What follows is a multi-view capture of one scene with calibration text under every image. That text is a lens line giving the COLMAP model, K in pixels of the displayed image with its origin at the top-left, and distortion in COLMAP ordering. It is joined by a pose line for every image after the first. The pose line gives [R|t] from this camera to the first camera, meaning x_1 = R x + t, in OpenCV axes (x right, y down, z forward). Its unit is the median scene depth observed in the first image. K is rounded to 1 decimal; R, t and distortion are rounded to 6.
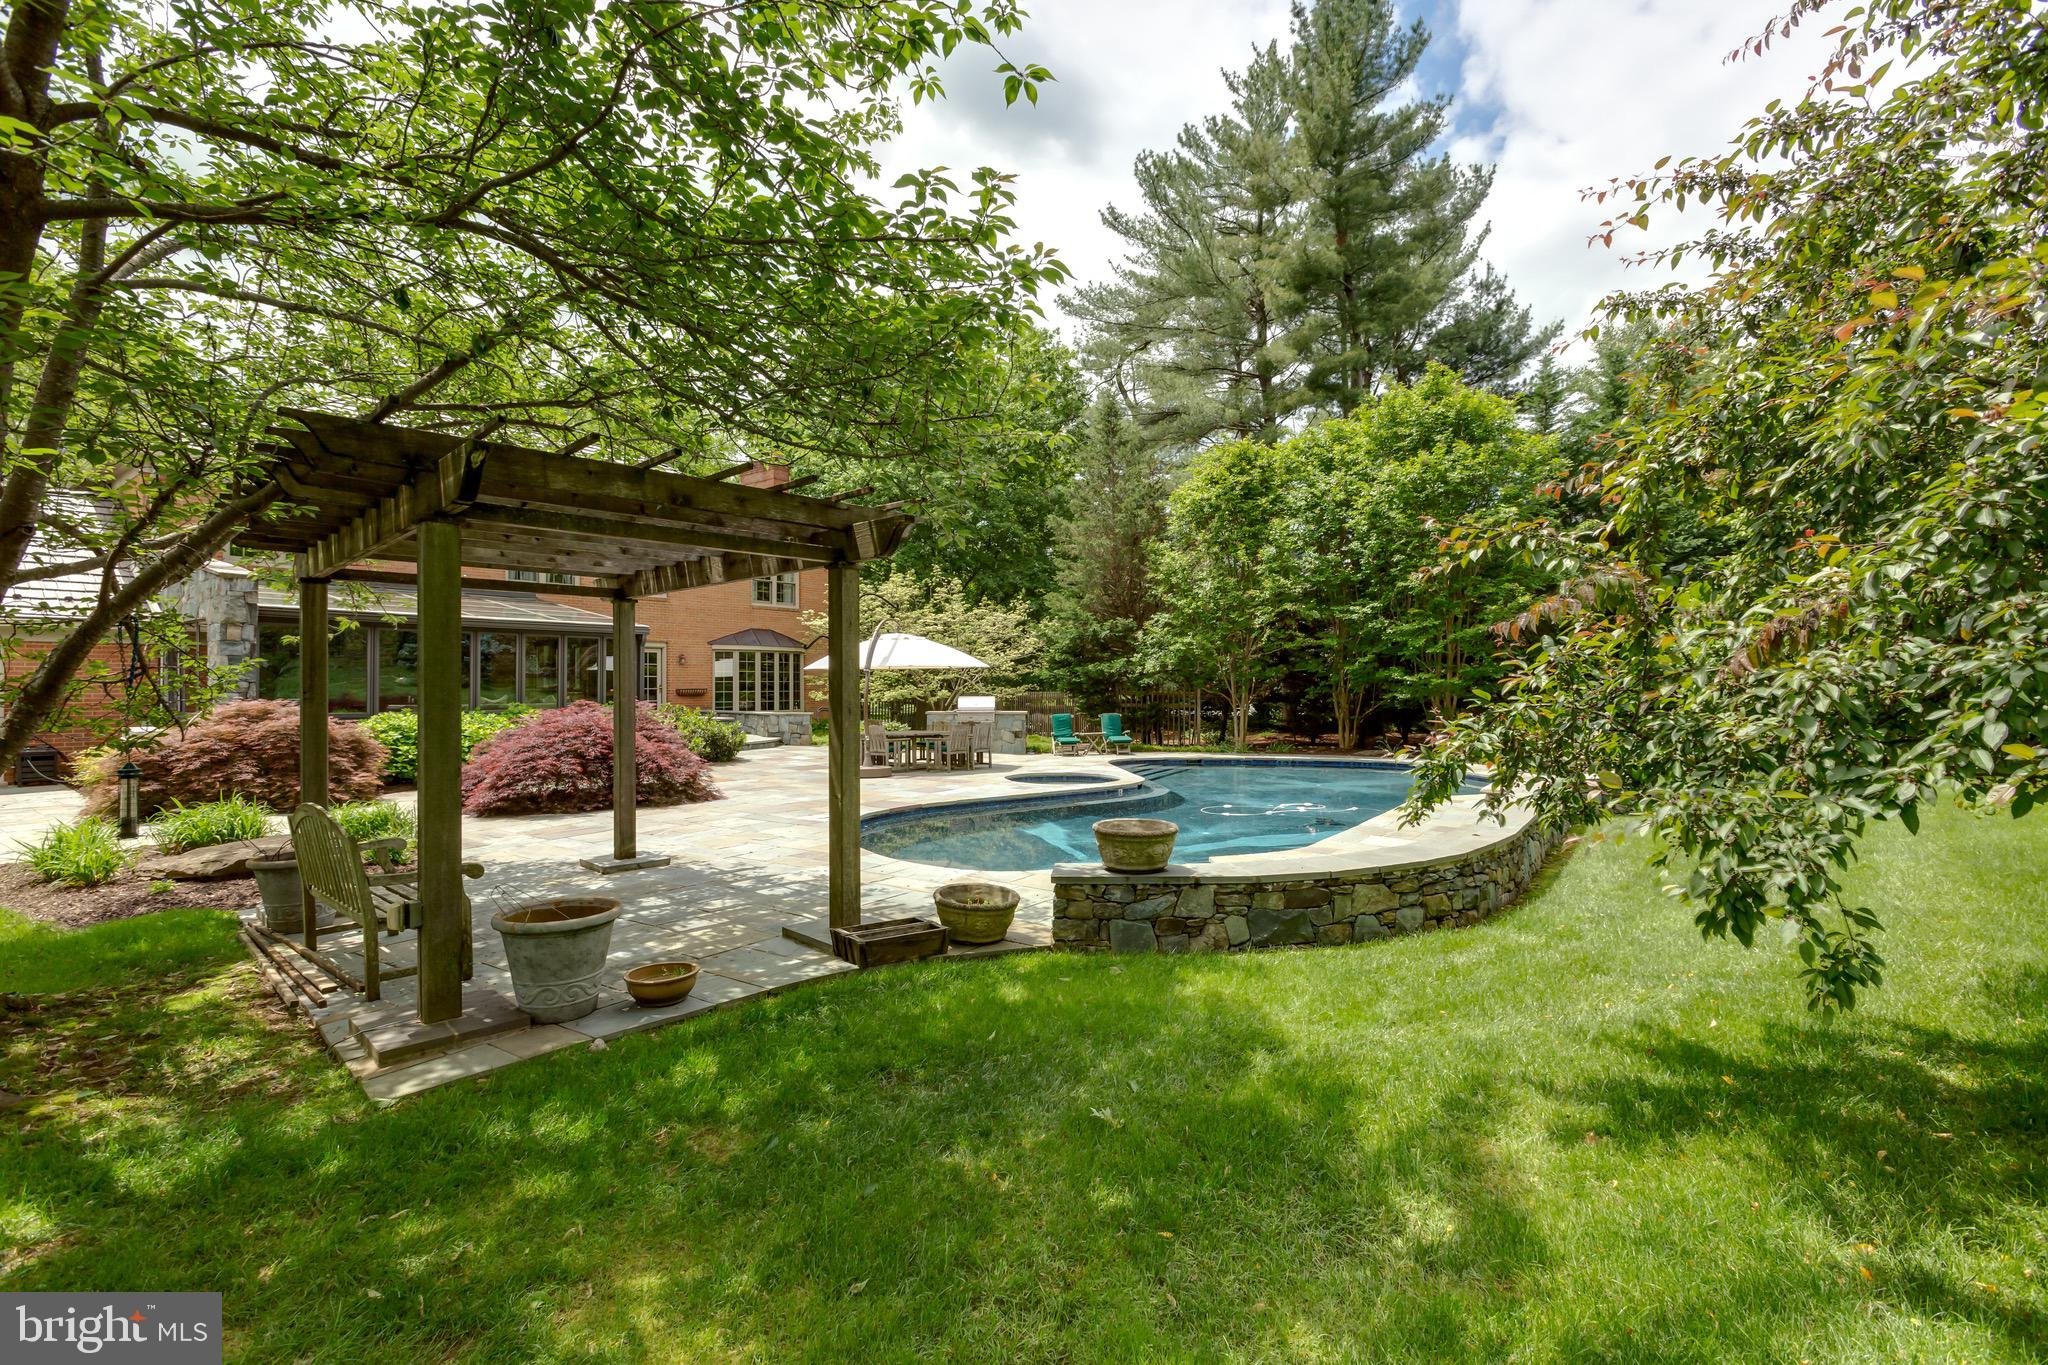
lens RADIAL K [[975.1, 0, 1015.0], [0, 975.1, 668.4], [0, 0, 1]] dist [-0.000199, 0.000148]
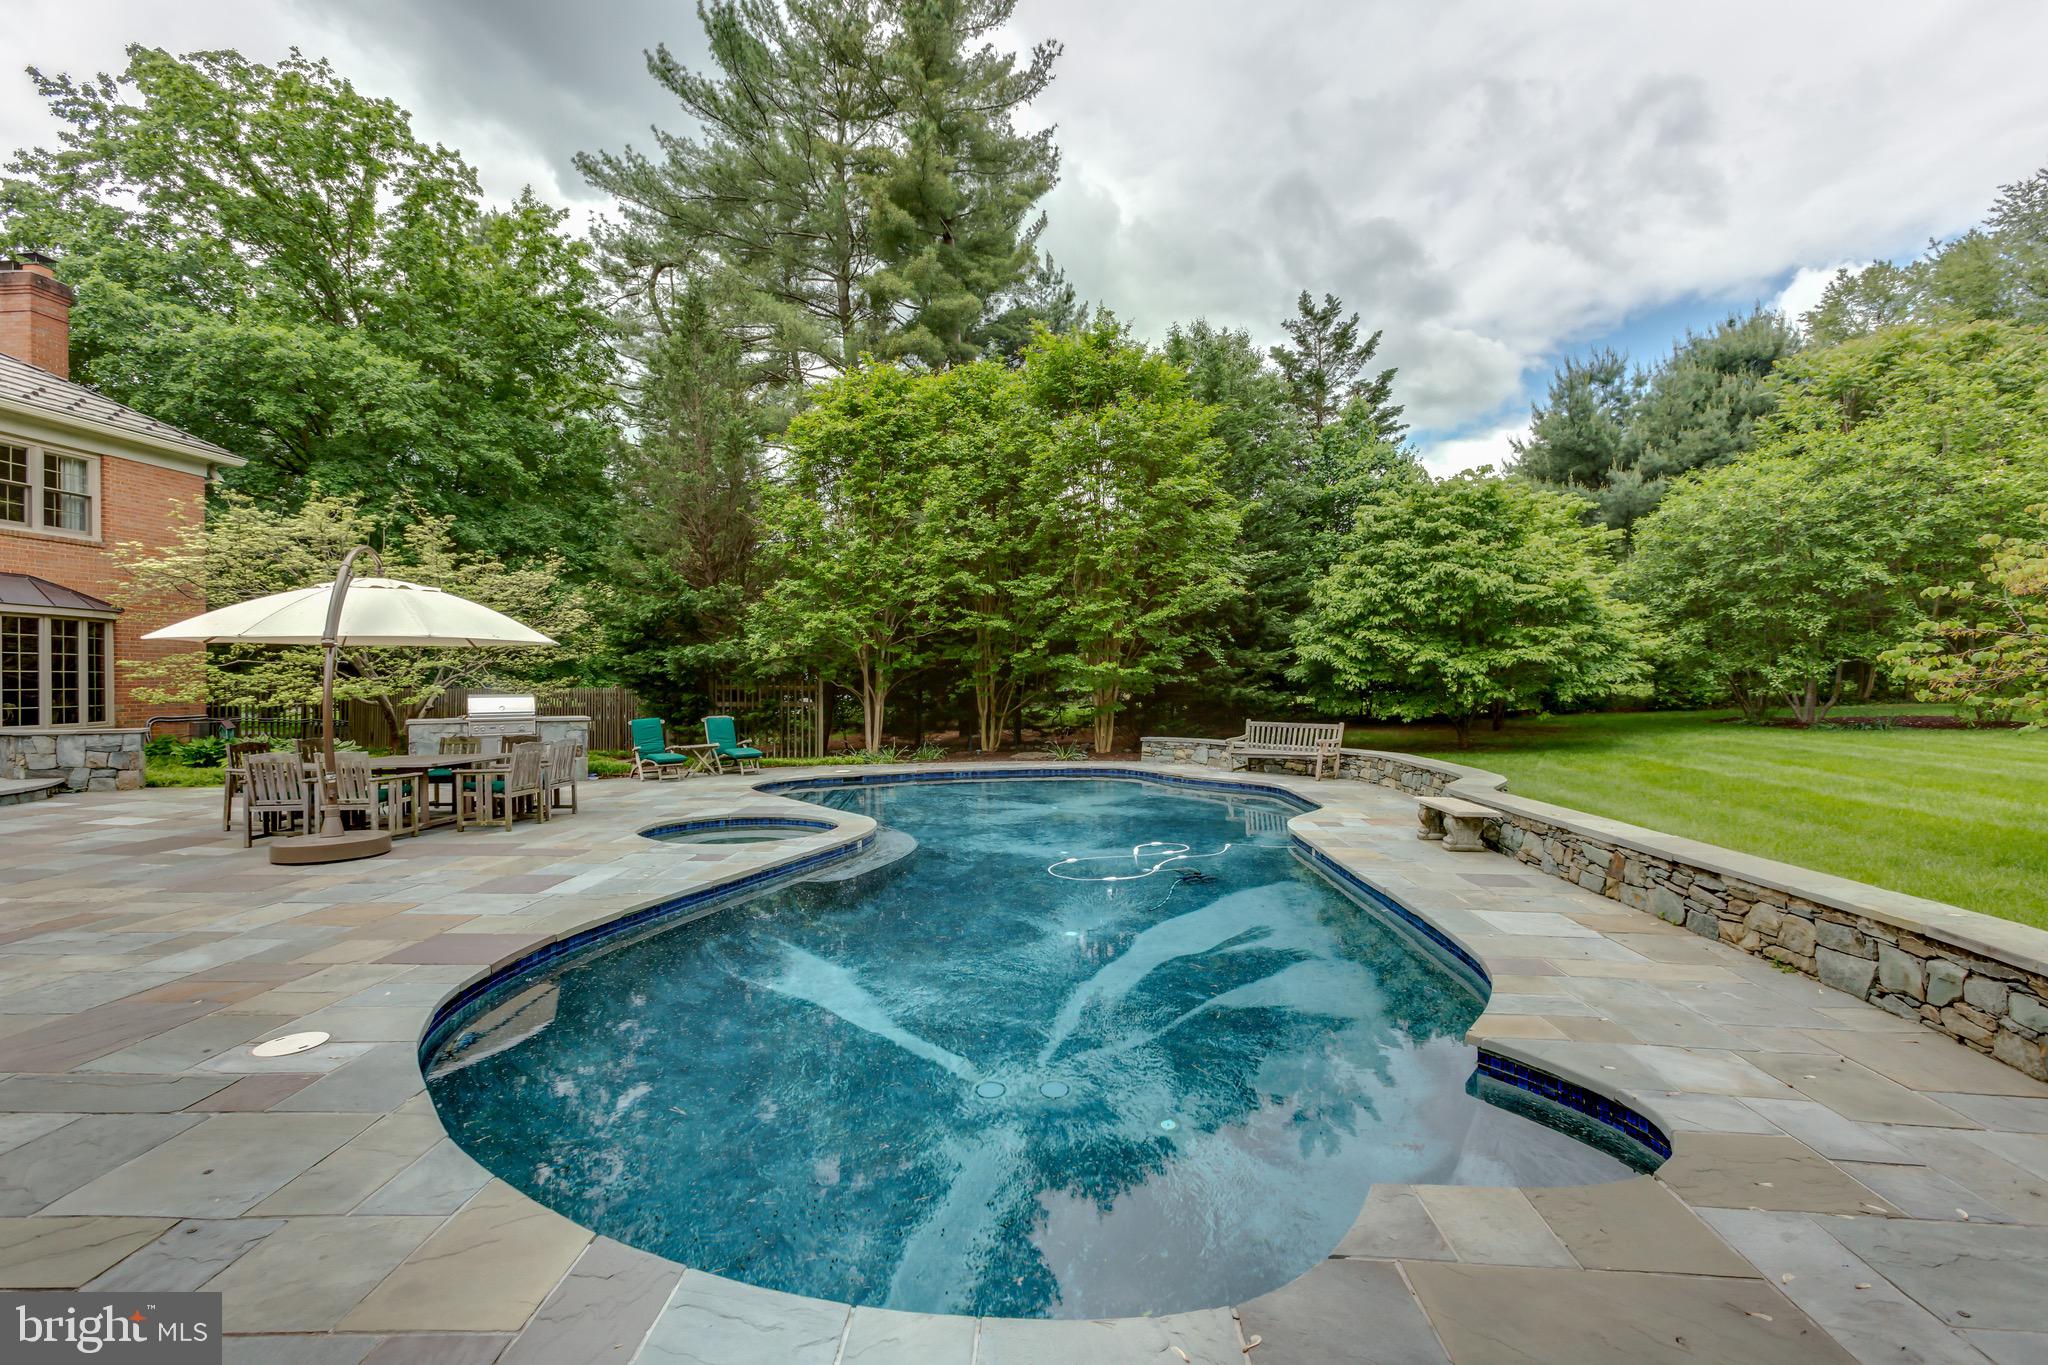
lens RADIAL K [[936.8, 0, 1016.2], [0, 936.8, 669.5], [0, 0, 1]] dist [0.017290, 0.000038]
pose [[0.842779, 0.002850, 0.538253, -0.086571], [-0.003645, 0.999993, 0.000412, 0.011172], [-0.538248, -0.002309, 0.842783, 0.306738]]
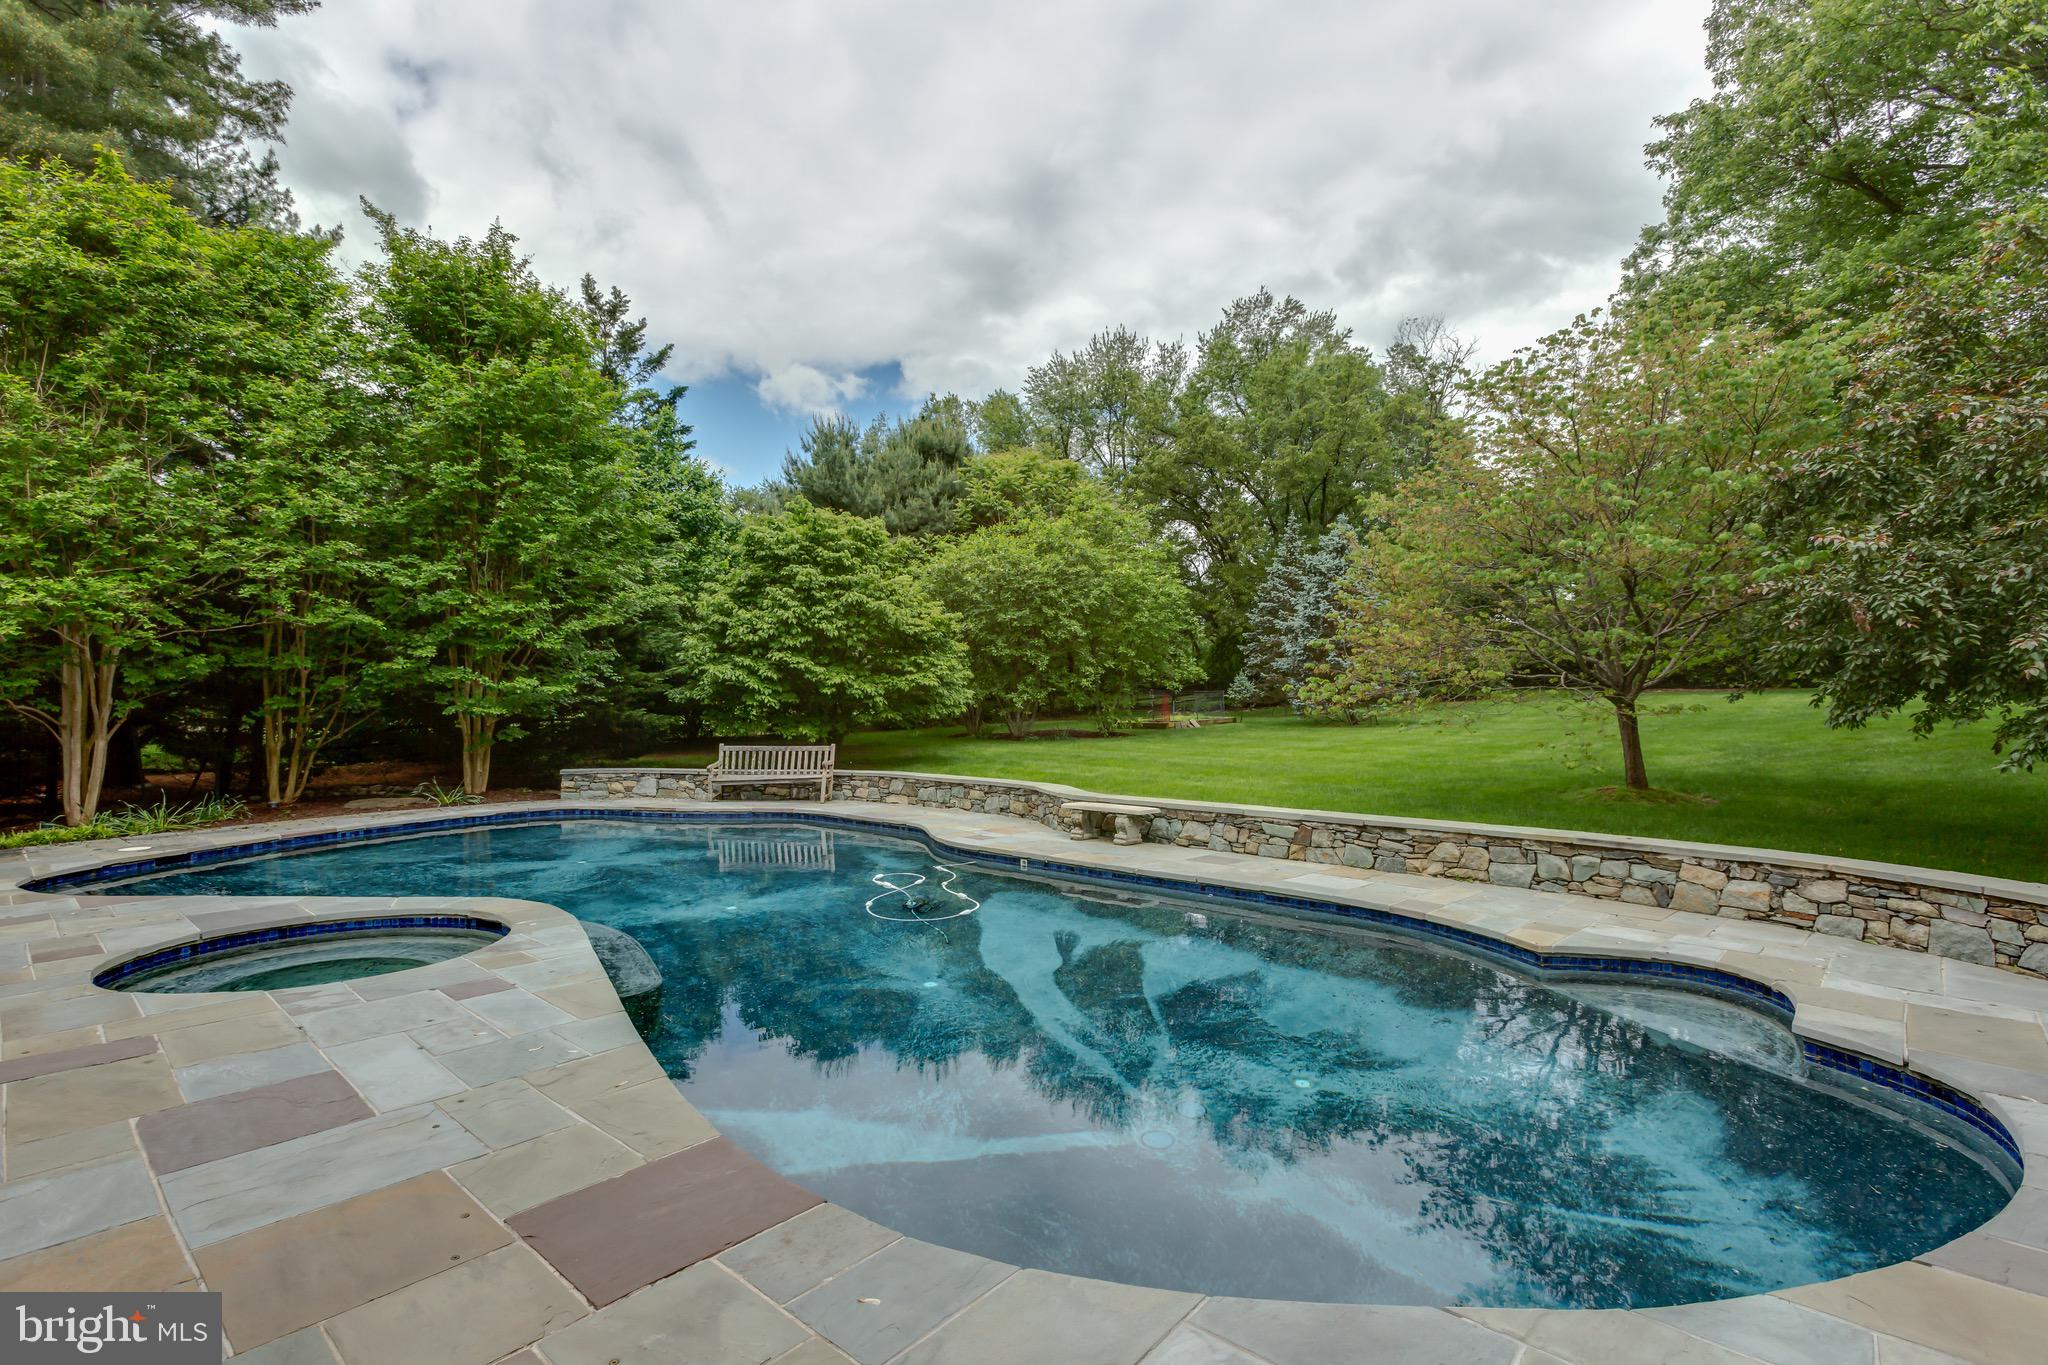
lens RADIAL K [[975.1, 0, 1015.0], [0, 975.1, 668.4], [0, 0, 1]] dist [-0.000199, 0.000148]
pose [[0.131799, 0.034387, 0.990680, -0.195771], [-0.015158, 0.999351, -0.032671, 0.015040], [-0.991161, -0.010711, 0.132235, 0.503743]]
